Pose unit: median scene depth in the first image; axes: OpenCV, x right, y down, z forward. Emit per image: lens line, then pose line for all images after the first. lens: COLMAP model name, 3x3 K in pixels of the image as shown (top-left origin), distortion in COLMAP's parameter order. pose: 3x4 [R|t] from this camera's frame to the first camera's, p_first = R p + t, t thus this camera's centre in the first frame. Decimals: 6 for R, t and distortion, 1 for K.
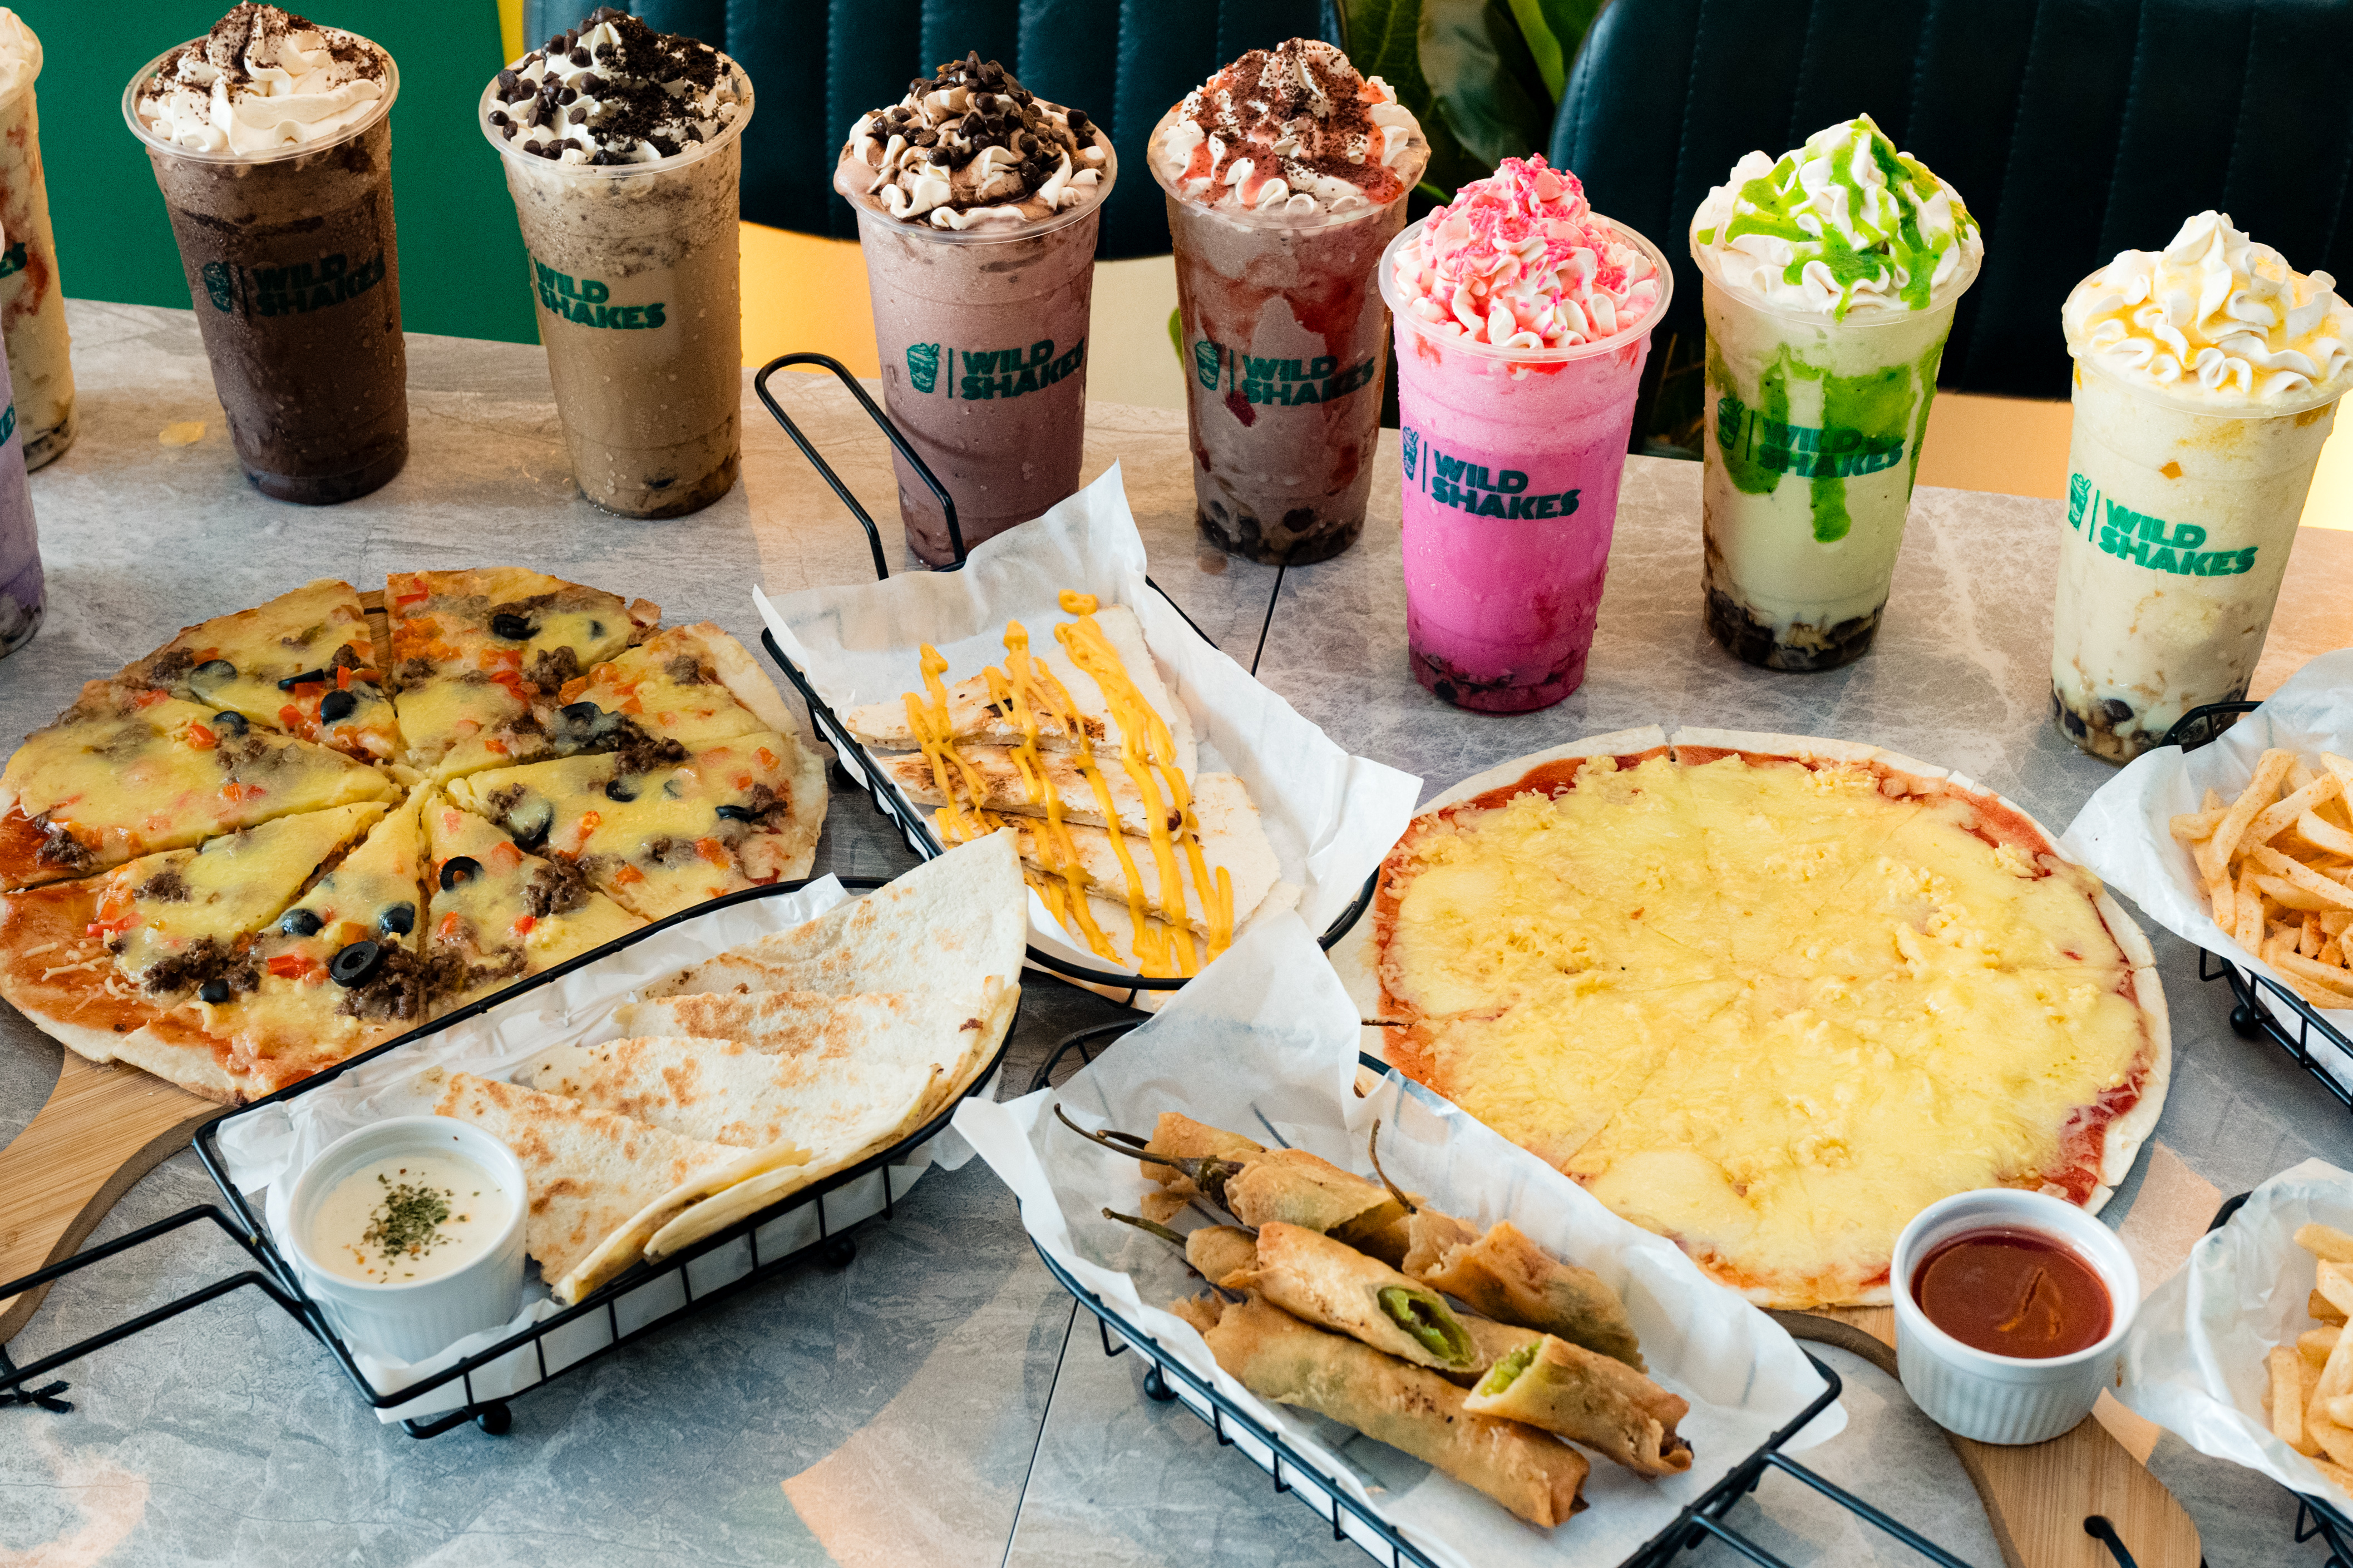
lens RADIAL K [[3759.5, 0, 1175.1], [0, 3759.5, 808.5], [0, 0, 1]] dist [-0.021150, 0.091554]
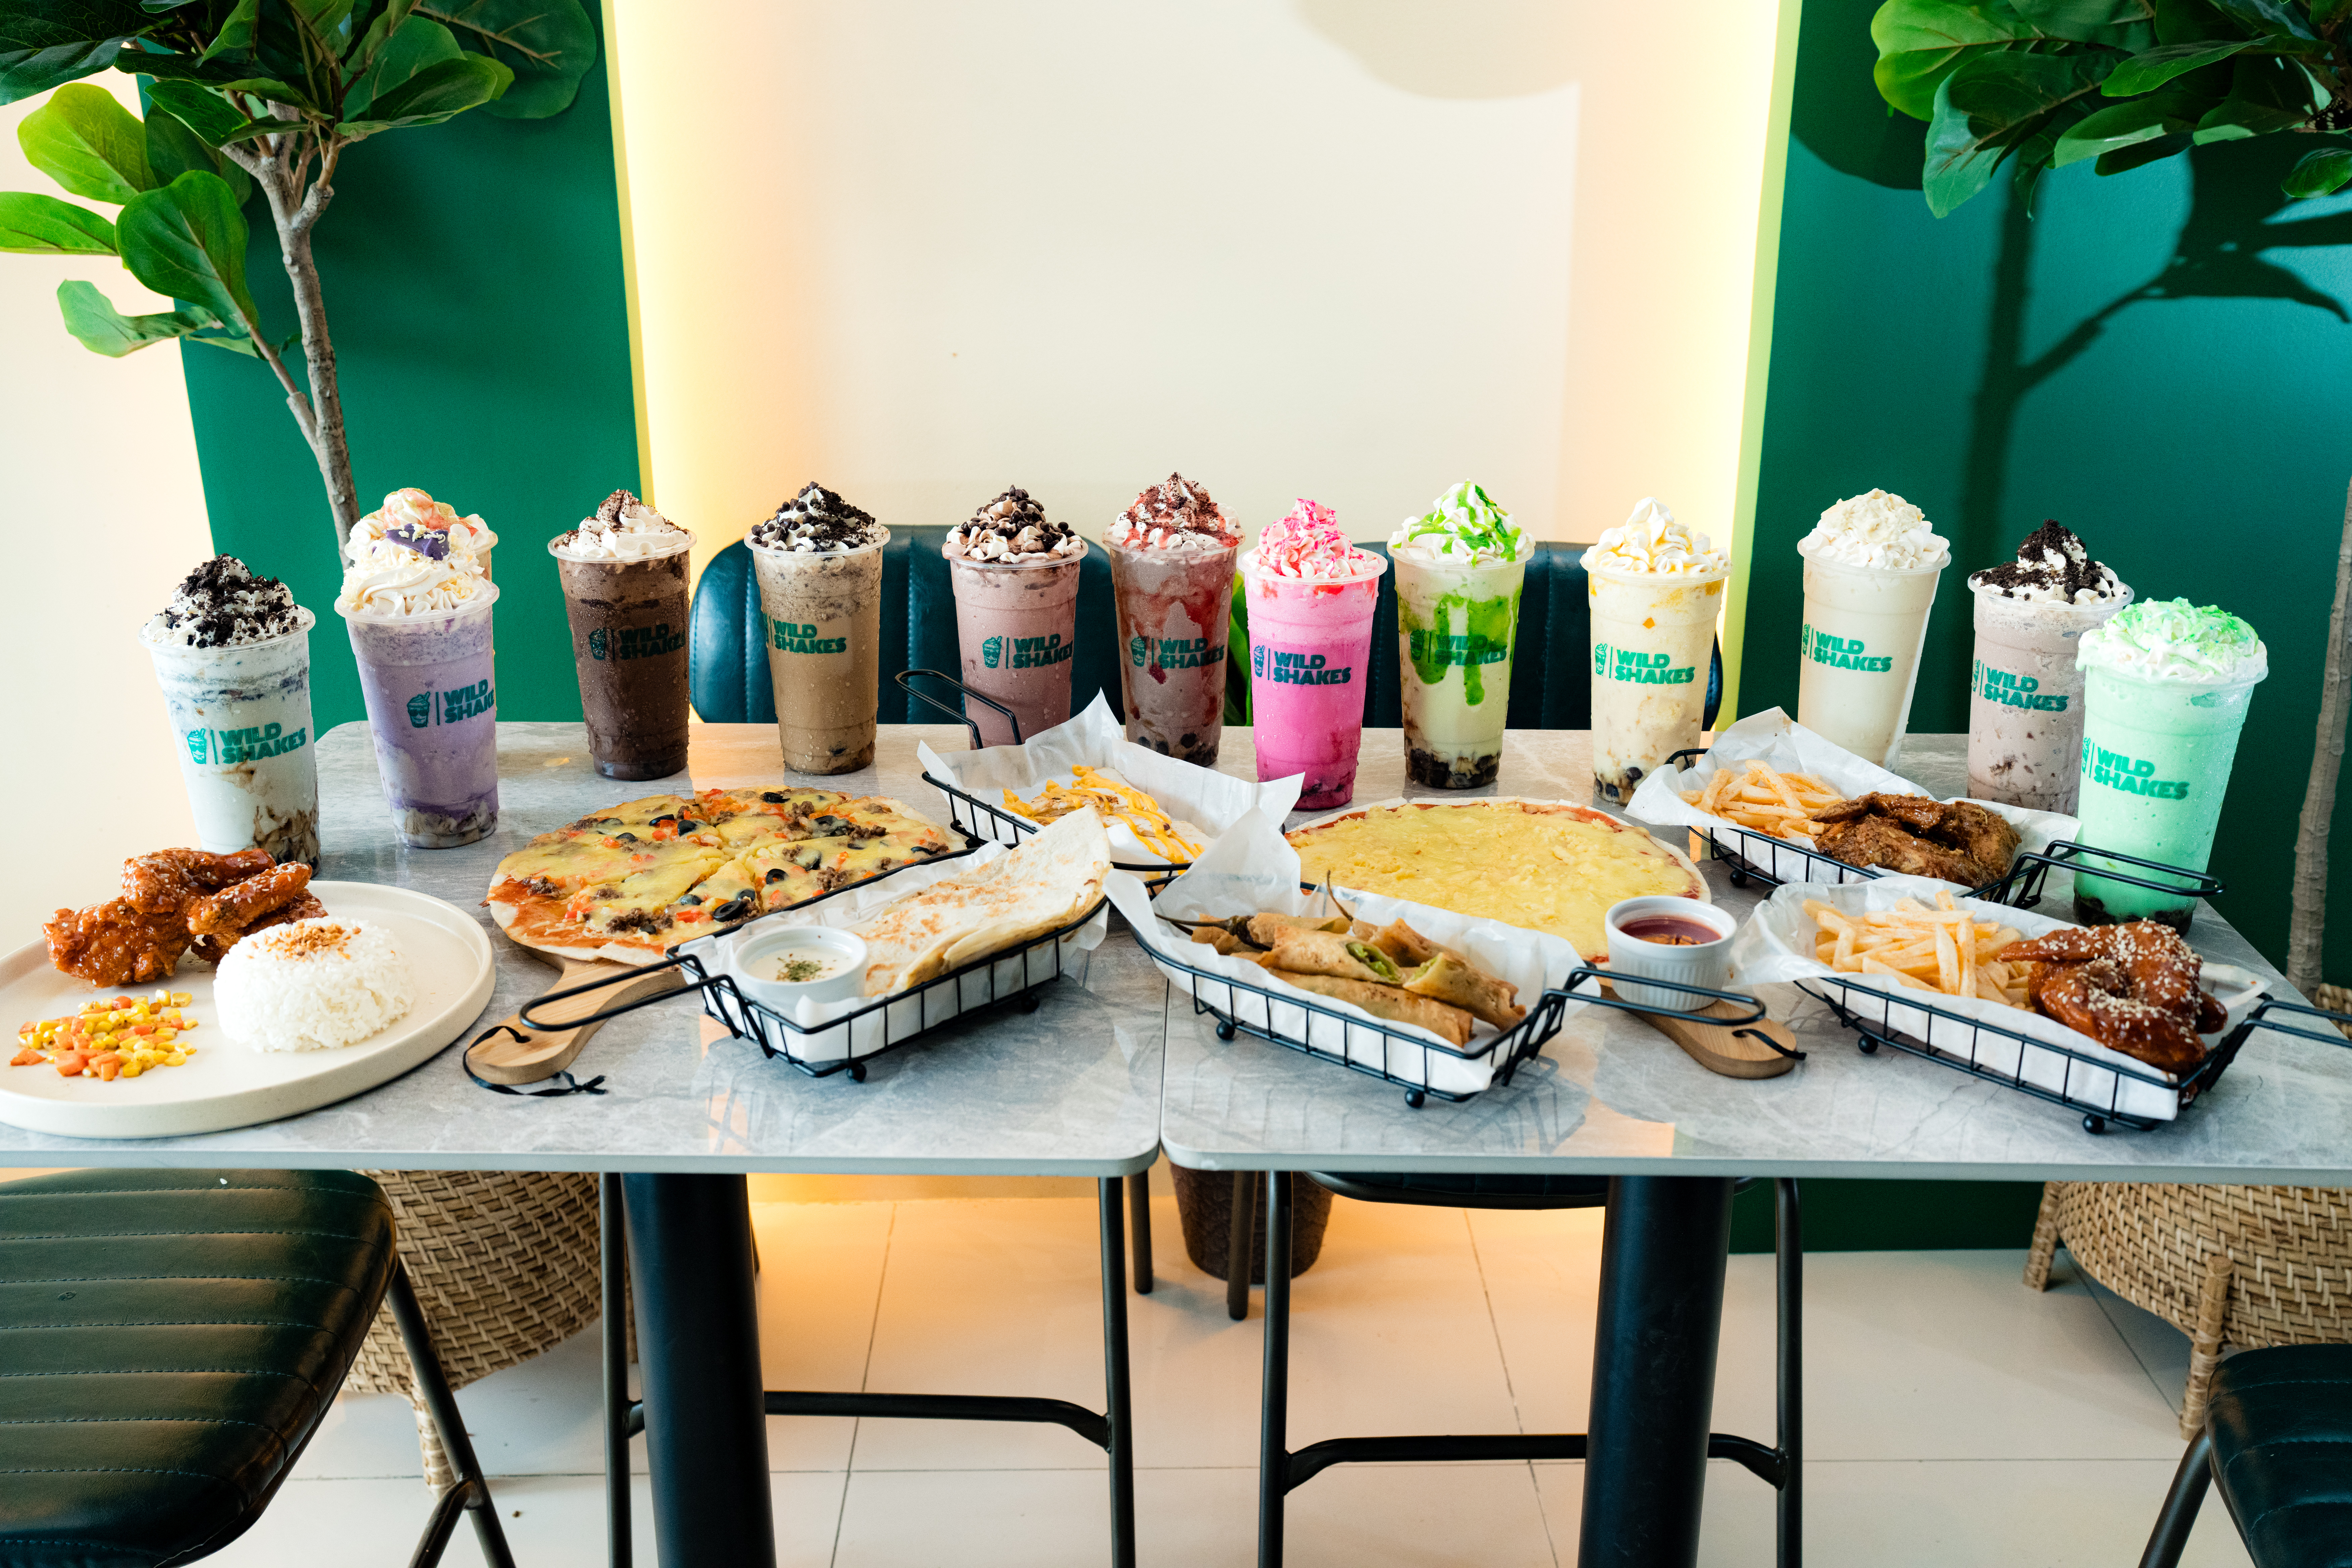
lens RADIAL K [[2246.2, 0, 1176.0], [0, 2246.2, 784.0], [0, 0, 1]] dist [-0.014684, -0.002435]
pose [[0.986282, -0.053288, 0.156229, -0.160199], [0.102529, 0.939510, -0.326816, 0.331169], [-0.129363, 0.338351, 0.932086, -0.037822]]
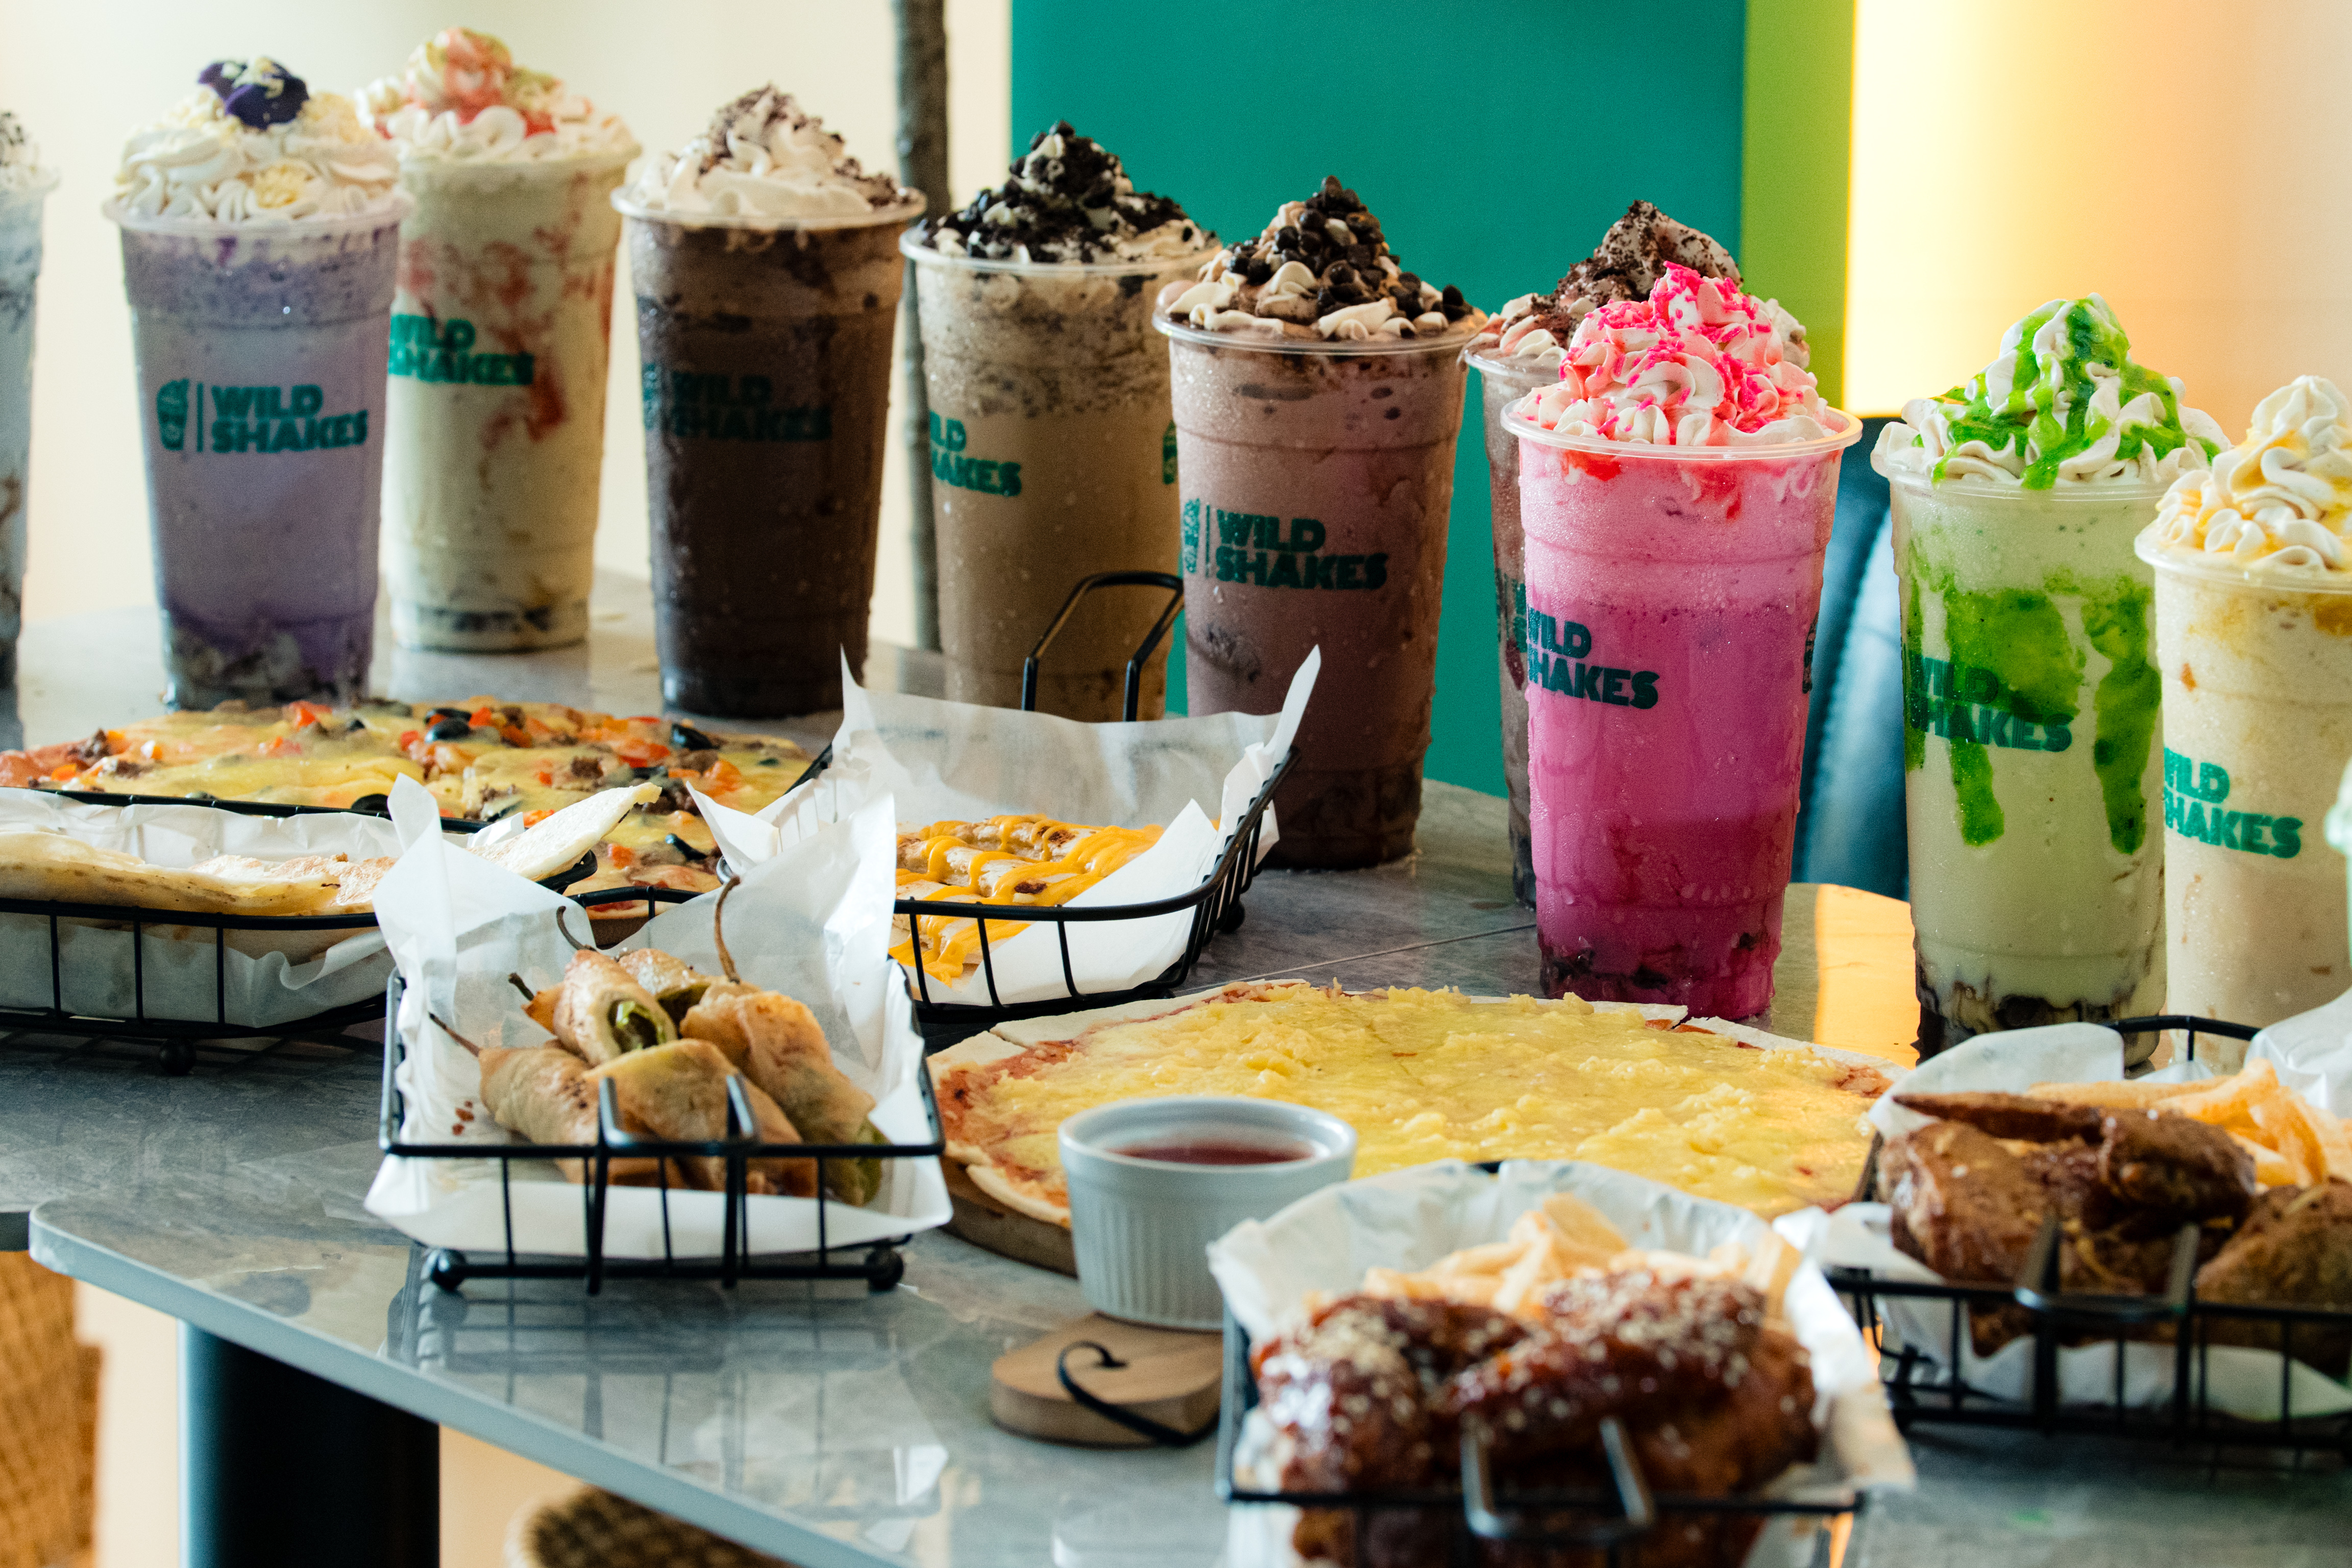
lens RADIAL K [[8425.2, 0, 1176.0], [0, 8425.2, 784.0], [0, 0, 1]] dist [0.005344, 0.141391]
pose [[0.775615, 0.151814, -0.612678, 1.103211], [-0.421277, 0.847330, -0.323355, 0.543447], [0.470050, 0.508906, 0.721157, -0.313822]]
